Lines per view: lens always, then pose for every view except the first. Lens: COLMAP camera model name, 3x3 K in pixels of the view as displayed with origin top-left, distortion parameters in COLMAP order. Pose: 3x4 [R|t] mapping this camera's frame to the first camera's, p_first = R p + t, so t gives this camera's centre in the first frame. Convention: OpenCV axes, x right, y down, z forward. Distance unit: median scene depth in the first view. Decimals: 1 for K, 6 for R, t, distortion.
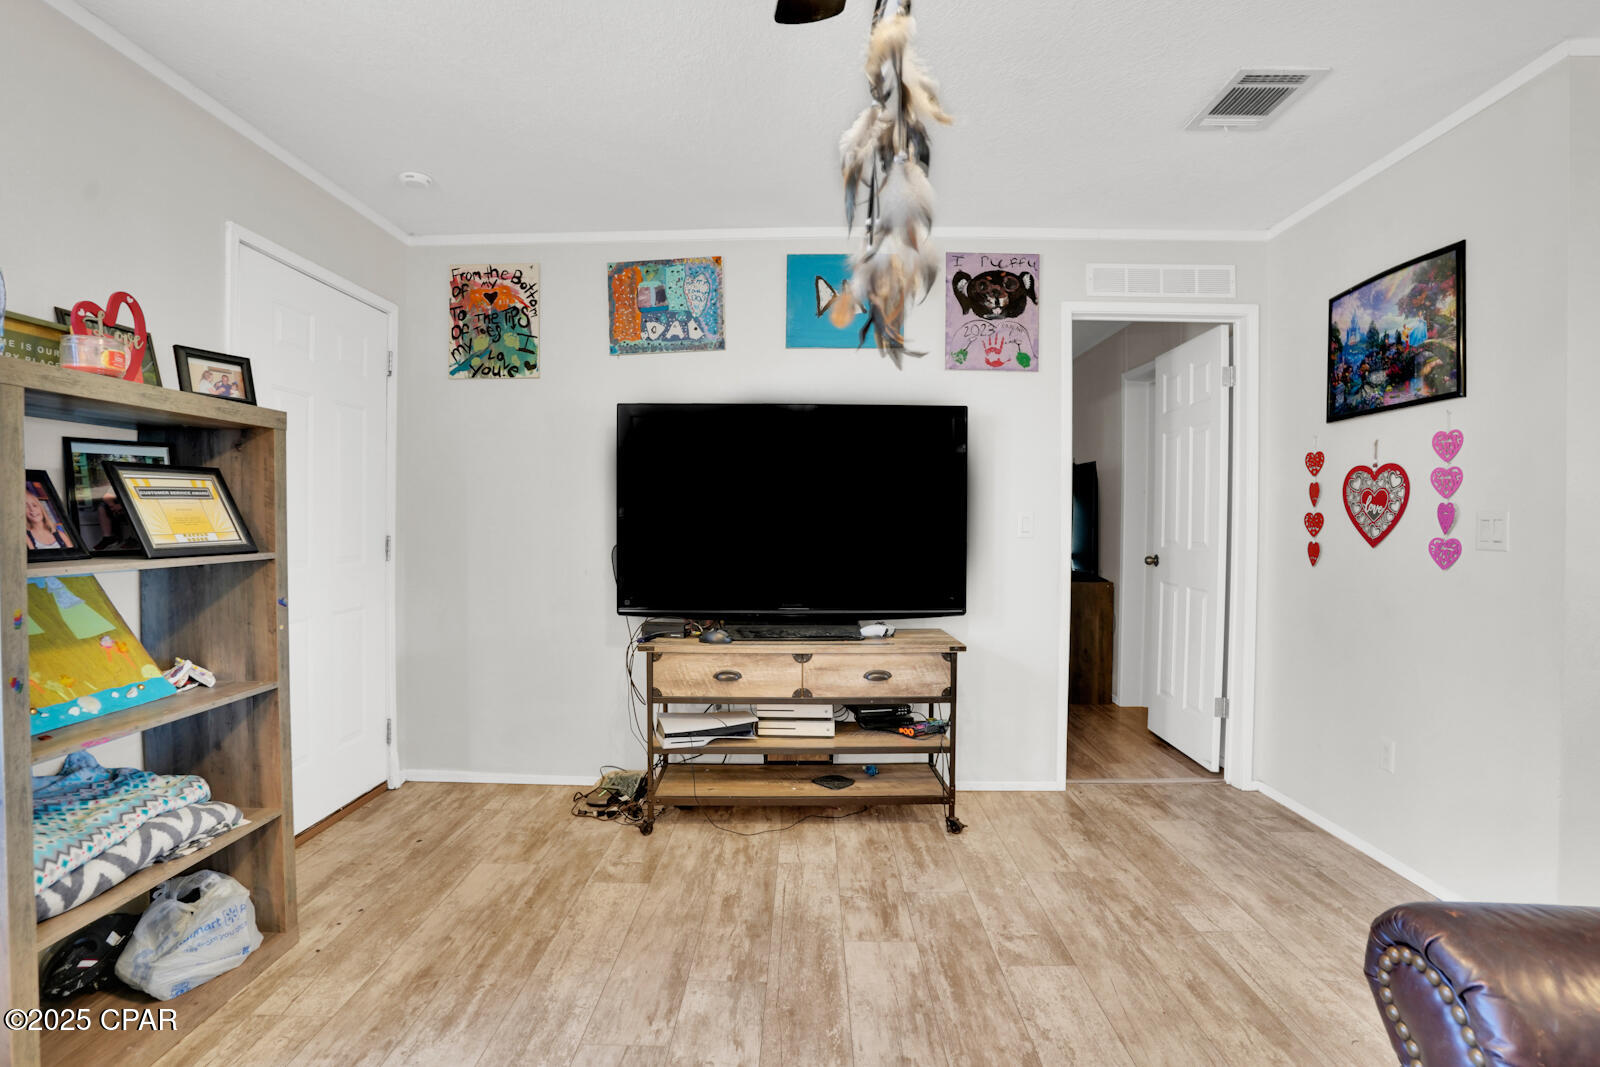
lens RADIAL K [[778.4, 0, 768.2], [0, 778.4, 529.9], [0, 0, 1]] dist [-0.080829, 0.025849]
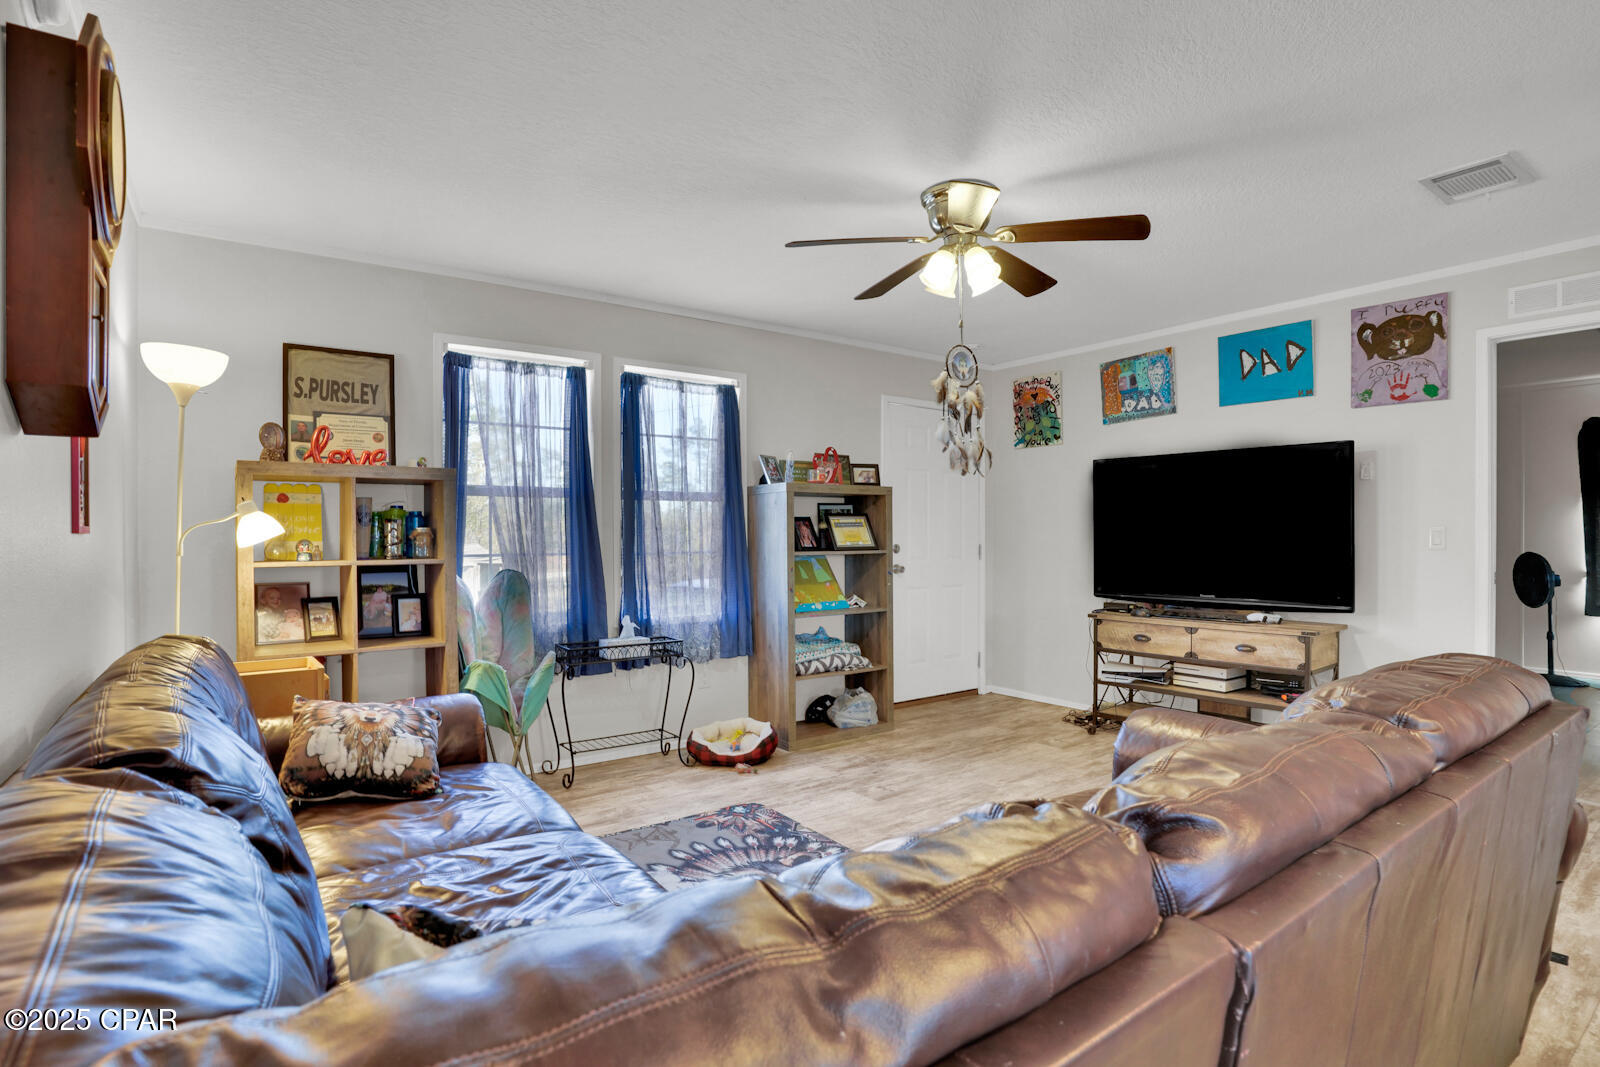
lens RADIAL K [[797.7, 0, 791.3], [0, 797.7, 534.4], [0, 0, 1]] dist [-0.085994, 0.038423]
pose [[0.613334, -0.005652, -0.789803, 0.756140], [-0.007513, 0.999887, -0.012989, 0.011433], [0.789788, 0.013900, 0.613223, -0.491757]]
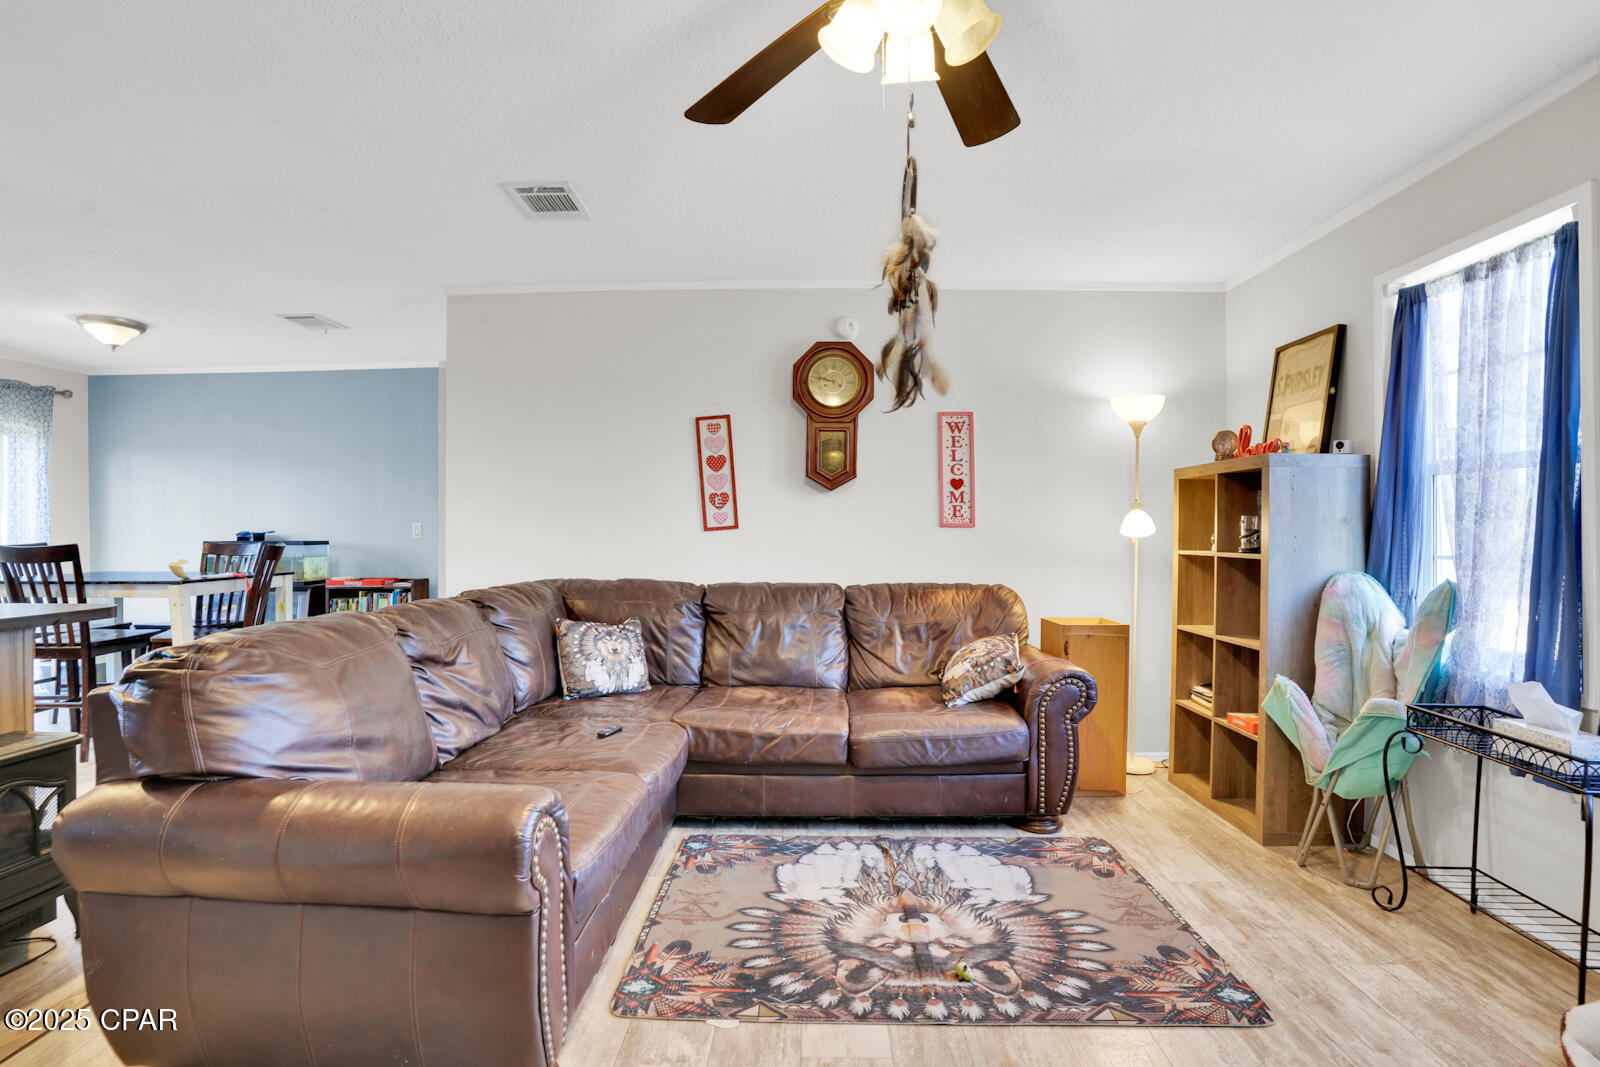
lens RADIAL K [[797.7, 0, 791.3], [0, 797.7, 534.4], [0, 0, 1]] dist [-0.085994, 0.038423]
pose [[-0.999895, -0.004633, -0.013726, 0.155668], [-0.004933, 0.999747, 0.021963, -0.010520], [0.013620, 0.022029, -0.999665, 0.879616]]
